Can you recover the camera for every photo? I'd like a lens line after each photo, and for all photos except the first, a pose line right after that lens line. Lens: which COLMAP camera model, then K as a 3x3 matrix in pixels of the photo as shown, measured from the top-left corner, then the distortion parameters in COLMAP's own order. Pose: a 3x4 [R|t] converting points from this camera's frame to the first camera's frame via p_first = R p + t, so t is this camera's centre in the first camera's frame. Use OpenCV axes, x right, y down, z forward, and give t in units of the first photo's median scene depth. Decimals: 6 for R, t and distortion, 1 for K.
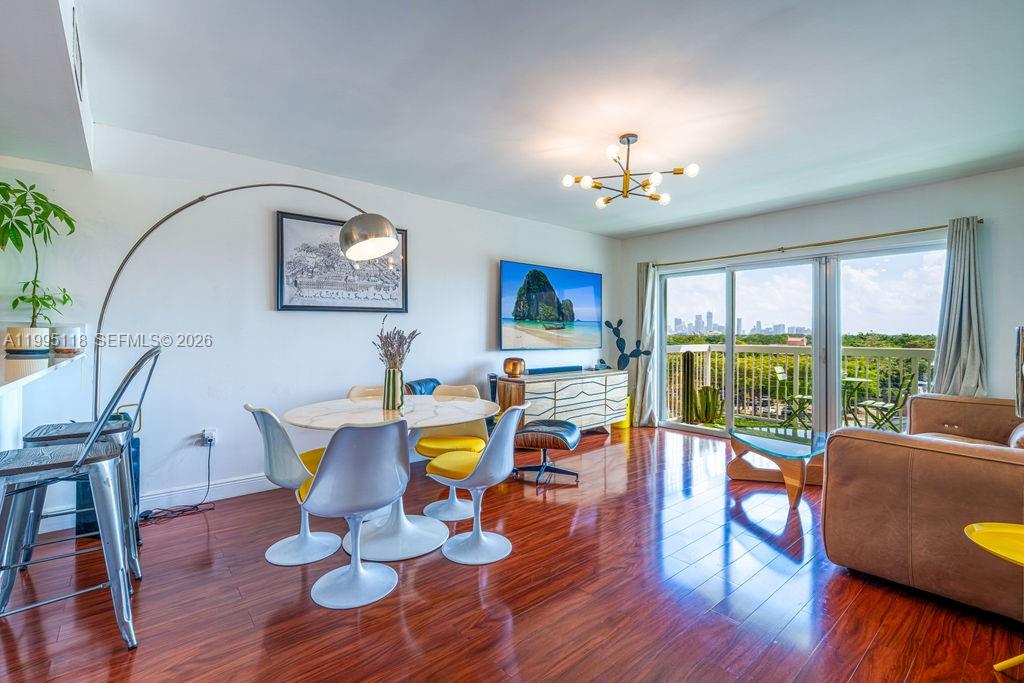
lens RADIAL K [[461.2, 0, 510.1], [0, 461.2, 349.4], [0, 0, 1]] dist [-0.001456, -0.000143]
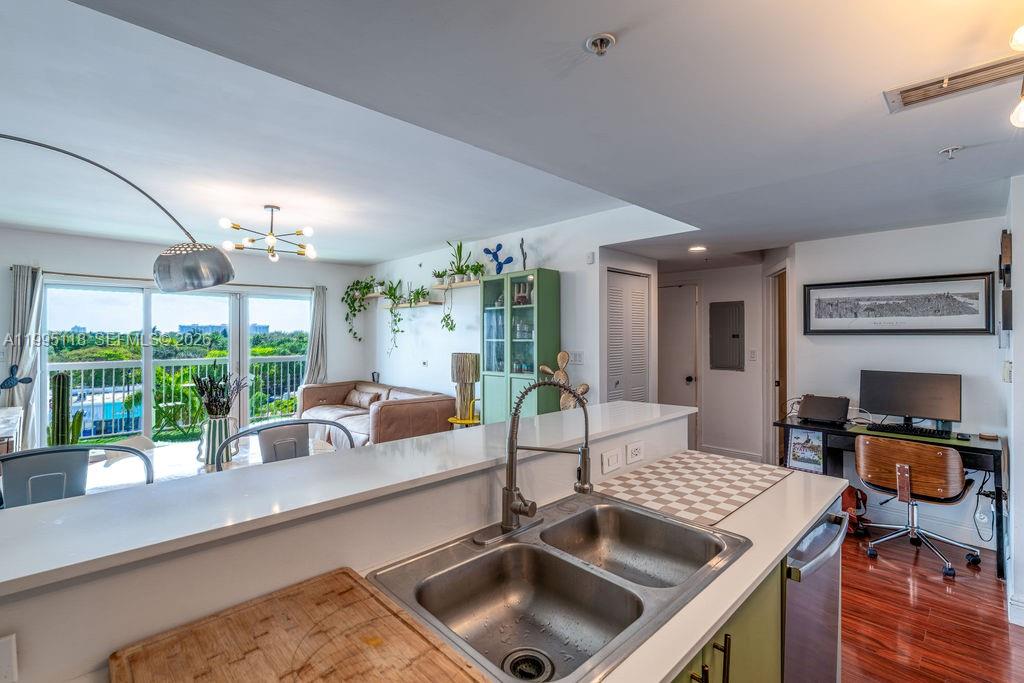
lens RADIAL K [[457.8, 0, 512.0], [0, 457.8, 341.5], [0, 0, 1]] dist [-0.000712, -0.000064]
pose [[-0.061108, -0.015260, 0.998014, -0.675857], [0.033877, 0.999275, 0.017354, -0.057390], [-0.997556, 0.034870, -0.060547, 0.281382]]
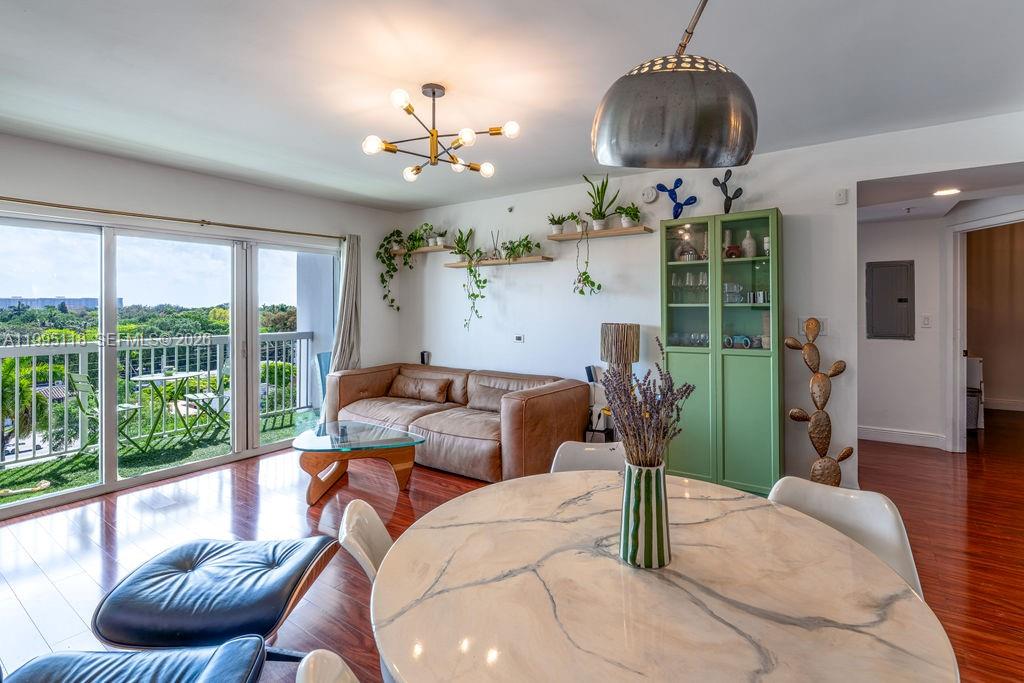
lens RADIAL K [[471.4, 0, 531.7], [0, 471.4, 309.7], [0, 0, 1]] dist [-0.010970, -0.000115]
pose [[-0.278849, -0.005206, 0.960321, -0.353496], [0.037099, 0.999180, 0.016189, -0.058861], [-0.959618, 0.040141, -0.278427, 0.701545]]
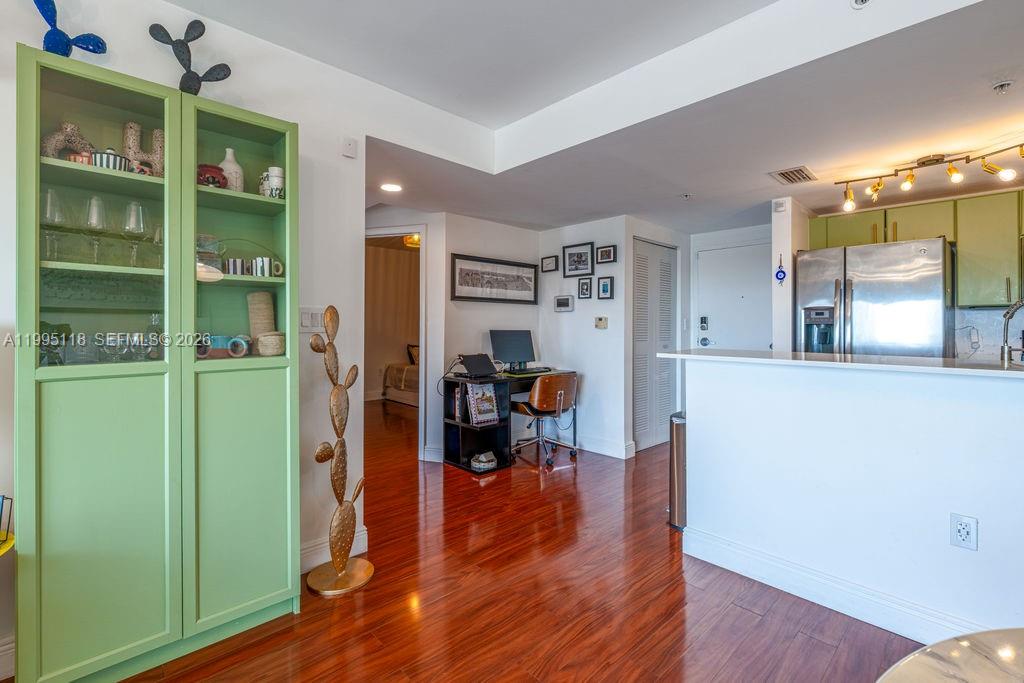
lens RADIAL K [[467.2, 0, 510.4], [0, 467.2, 326.4], [0, 0, 1]] dist [-0.002455, -0.000091]
pose [[-0.998789, -0.003509, -0.049082, 0.010652], [-0.005071, 0.999484, 0.031723, -0.018149], [0.048946, 0.031934, -0.998291, 0.600816]]
